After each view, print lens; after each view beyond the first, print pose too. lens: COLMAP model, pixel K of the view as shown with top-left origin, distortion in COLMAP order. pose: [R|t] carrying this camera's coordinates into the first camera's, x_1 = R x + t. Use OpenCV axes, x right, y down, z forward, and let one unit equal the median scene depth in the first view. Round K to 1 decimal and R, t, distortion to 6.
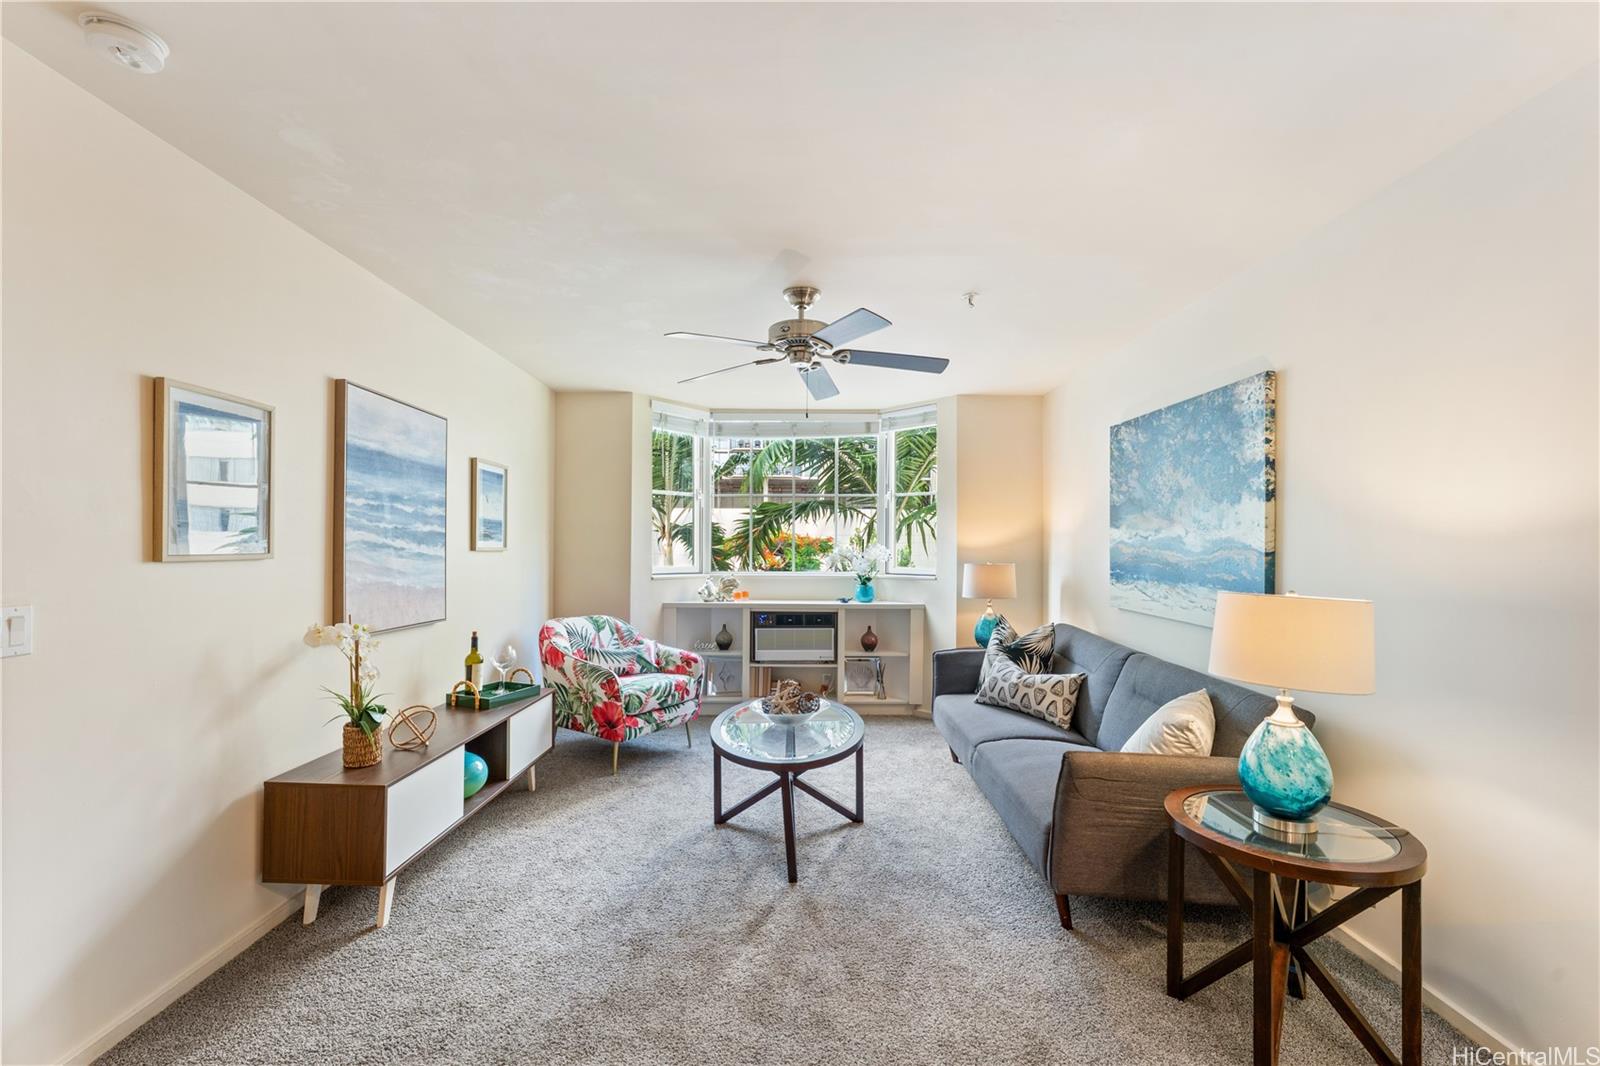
lens RADIAL K [[710.0, 0, 800.2], [0, 710.0, 536.6], [0, 0, 1]] dist [-0.006957, -0.000169]
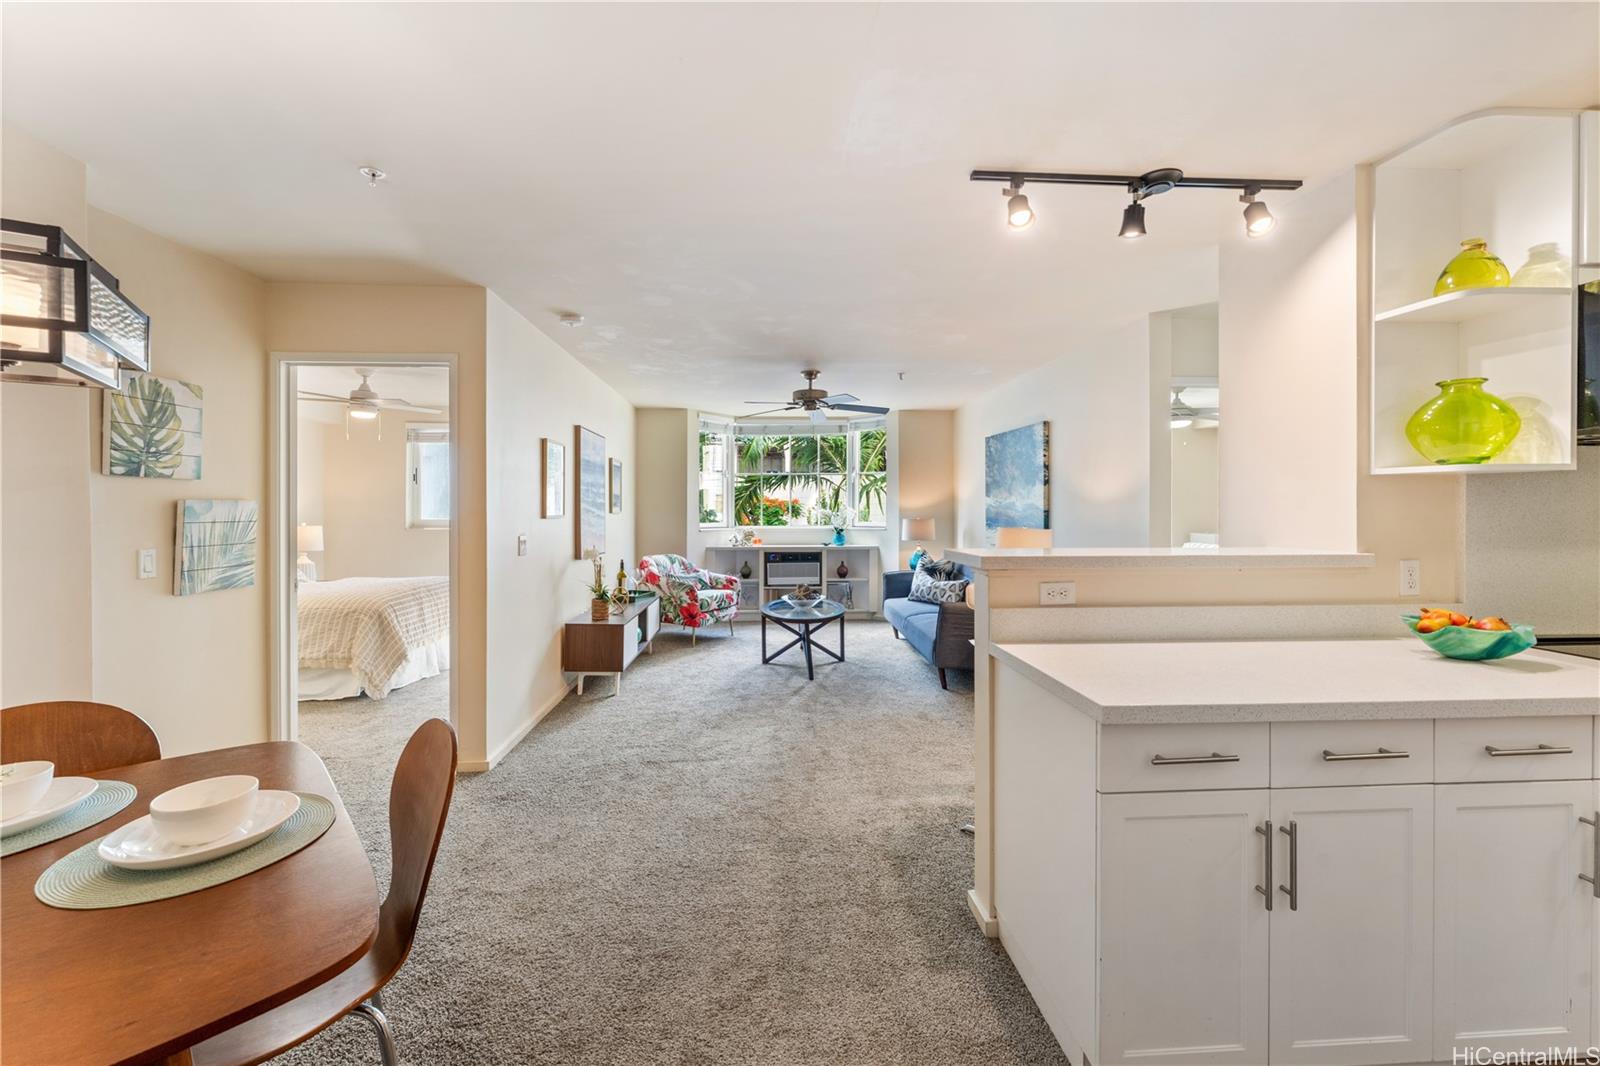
lens RADIAL K [[648.9, 0, 797.3], [0, 648.9, 511.2], [0, 0, 1]] dist [0.005178, -0.001329]
pose [[0.998978, -0.008114, 0.044469, -0.098245], [0.007288, 0.999799, 0.018701, -0.011853], [-0.044612, -0.018357, 0.998836, -0.618519]]
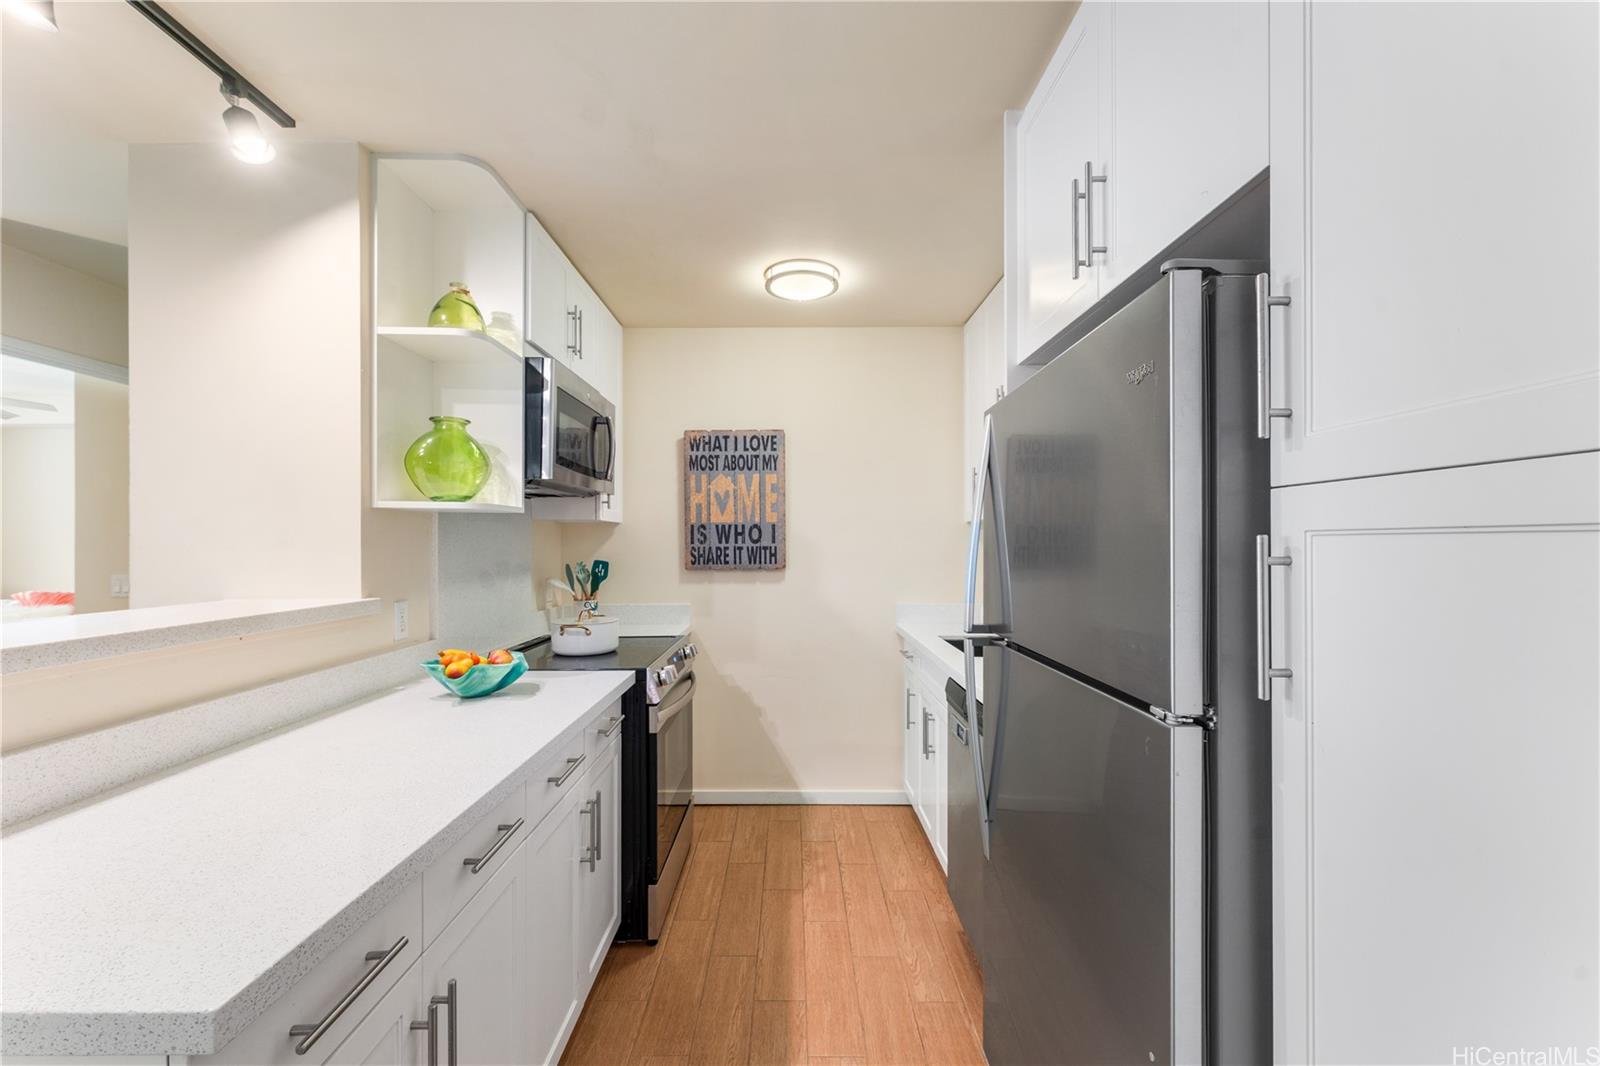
lens RADIAL K [[648.9, 0, 810.7], [0, 648.9, 538.3], [0, 0, 1]] dist [0.005178, -0.001329]
pose [[-0.006357, 0.002017, 0.999978, -0.069084], [-0.010857, 0.999939, -0.002086, -0.008472], [-0.999921, -0.010870, -0.006335, -0.411160]]
